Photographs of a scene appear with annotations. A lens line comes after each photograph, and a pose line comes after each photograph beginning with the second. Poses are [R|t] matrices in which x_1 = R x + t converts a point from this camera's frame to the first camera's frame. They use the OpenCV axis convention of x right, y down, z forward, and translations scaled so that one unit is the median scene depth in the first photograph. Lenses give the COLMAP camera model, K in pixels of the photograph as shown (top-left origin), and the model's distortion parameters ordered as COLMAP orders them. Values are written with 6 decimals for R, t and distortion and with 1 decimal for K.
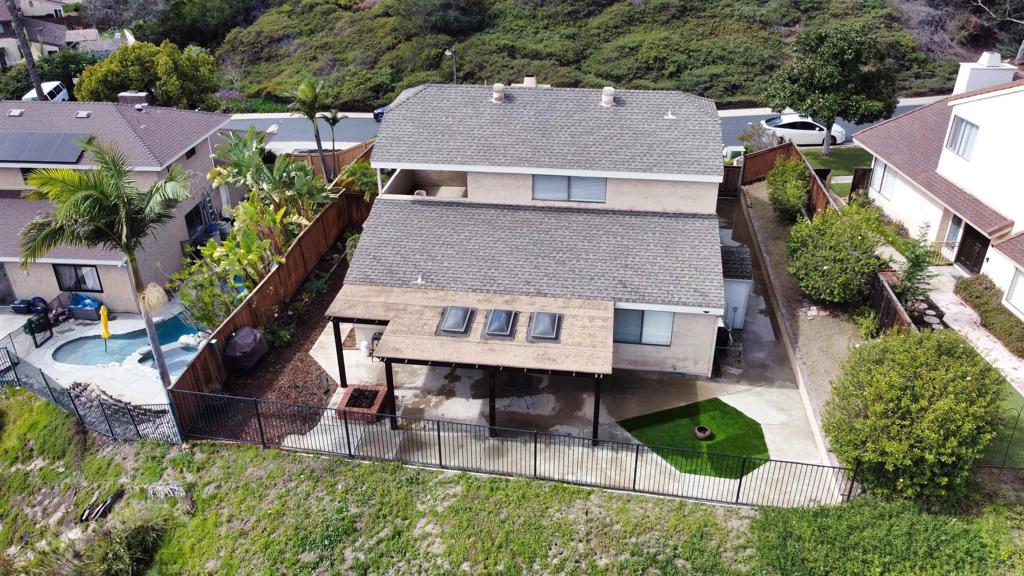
lens RADIAL K [[777.2, 0, 507.8], [0, 777.2, 288.3], [0, 0, 1]] dist [0.000334, -0.008284]
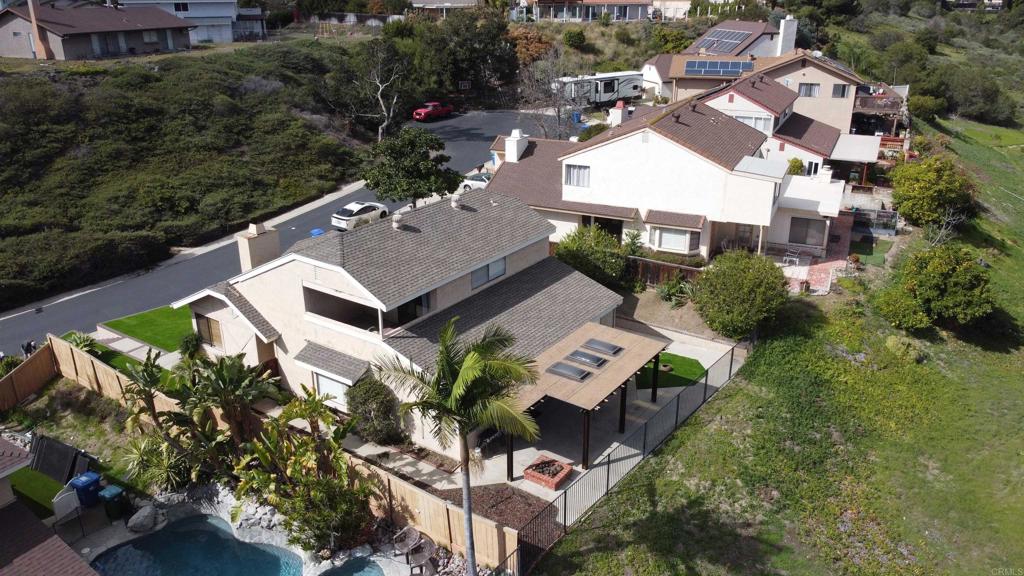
lens RADIAL K [[777.7, 0, 514.5], [0, 777.7, 286.4], [0, 0, 1]] dist [-0.004012, -0.004344]
pose [[0.451077, -0.320088, 0.833110, -0.845999], [0.427834, 0.896778, 0.112904, -0.201438], [-0.783254, 0.305504, 0.541461, 0.238746]]
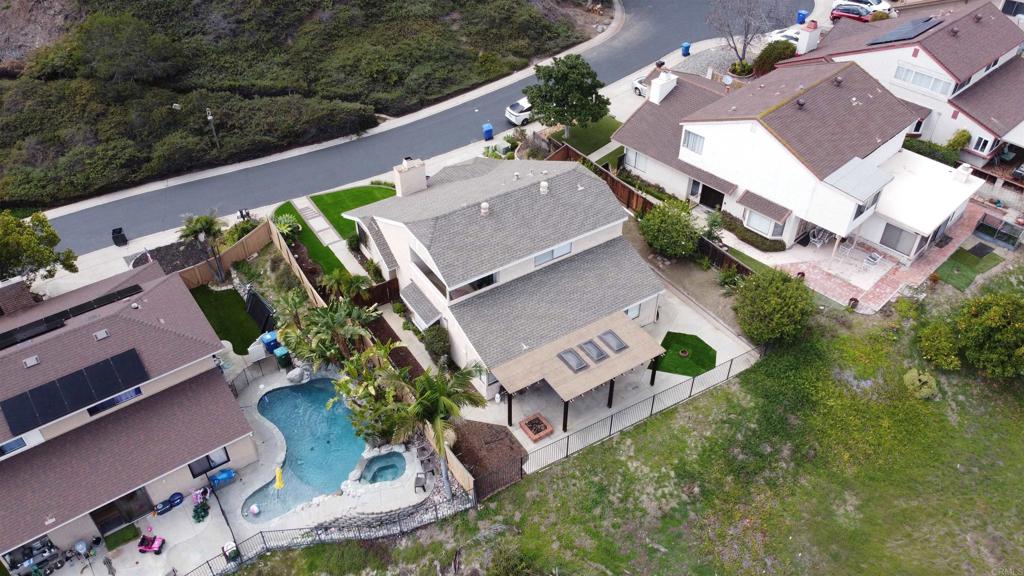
lens RADIAL K [[777.7, 0, 512.4], [0, 777.7, 290.7], [0, 0, 1]] dist [-0.004012, -0.004344]
pose [[0.756707, -0.416063, 0.504268, -0.727196], [0.308584, 0.907323, 0.285554, -0.474079], [-0.576342, -0.060472, 0.814968, -0.248970]]
